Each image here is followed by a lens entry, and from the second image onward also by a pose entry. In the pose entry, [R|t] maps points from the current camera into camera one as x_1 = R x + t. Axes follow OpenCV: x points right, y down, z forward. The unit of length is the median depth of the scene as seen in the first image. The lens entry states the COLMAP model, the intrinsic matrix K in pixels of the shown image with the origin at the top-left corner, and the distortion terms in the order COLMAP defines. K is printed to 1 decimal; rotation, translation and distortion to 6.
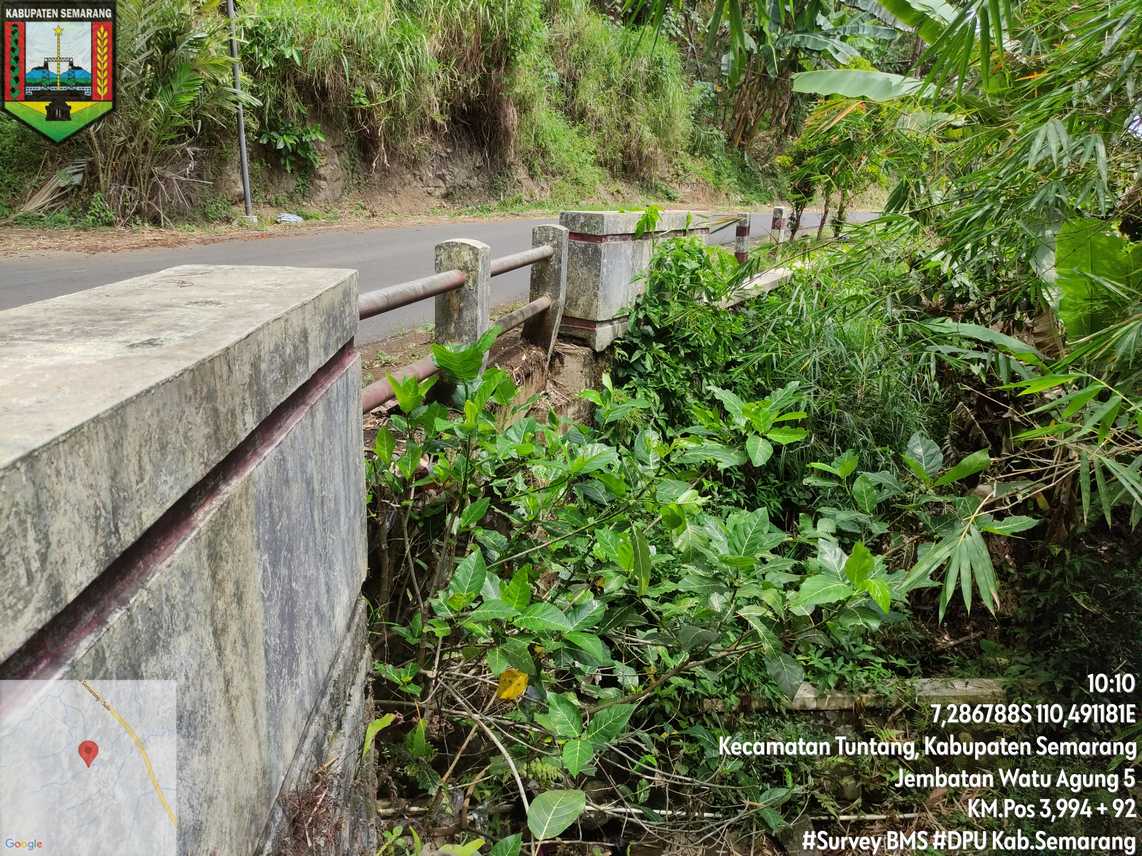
lens RADIAL K [[833.9, 0, 568.9], [0, 833.9, 427.3], [0, 0, 1]] dist [0.037633, -0.042574]
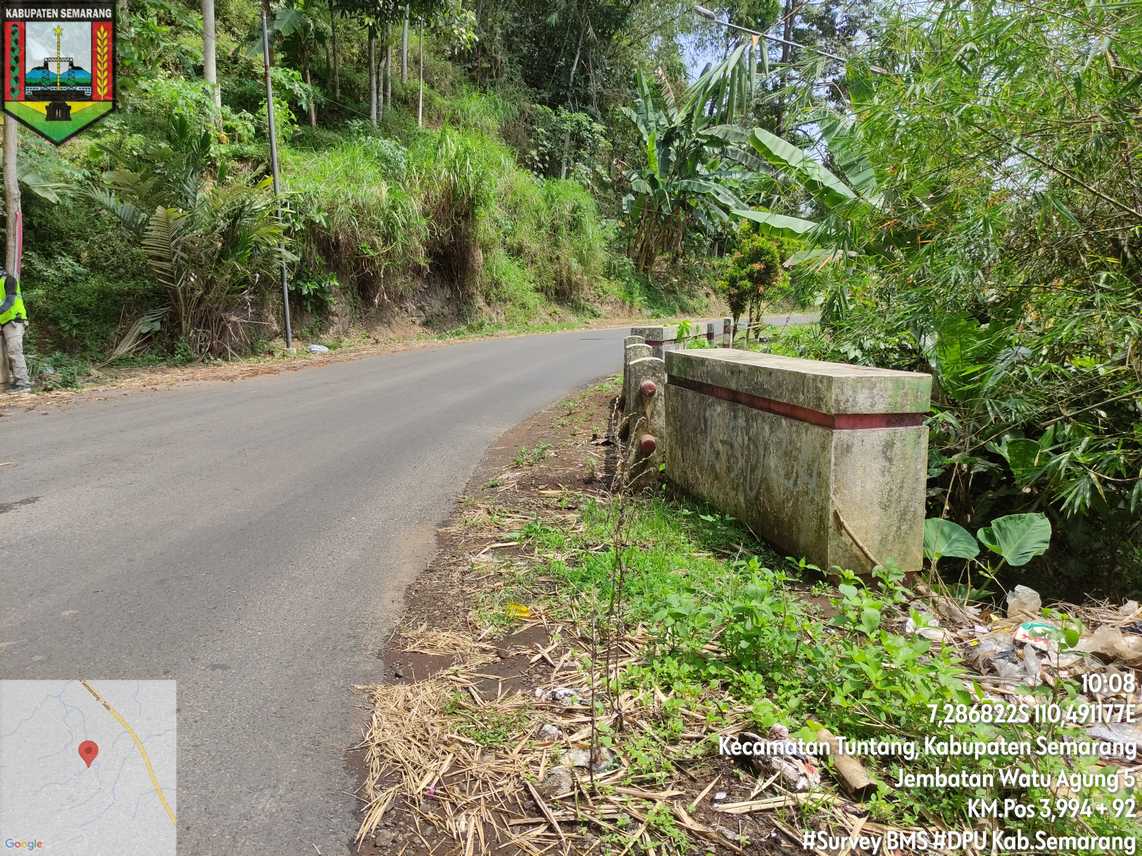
lens RADIAL K [[833.9, 0, 568.9], [0, 833.9, 427.3], [0, 0, 1]] dist [0.037633, -0.042574]
pose [[0.987344, -0.071650, 0.141487, -0.121865], [0.090186, 0.987500, -0.129269, 0.038526], [-0.130456, 0.140393, 0.981464, -0.161703]]
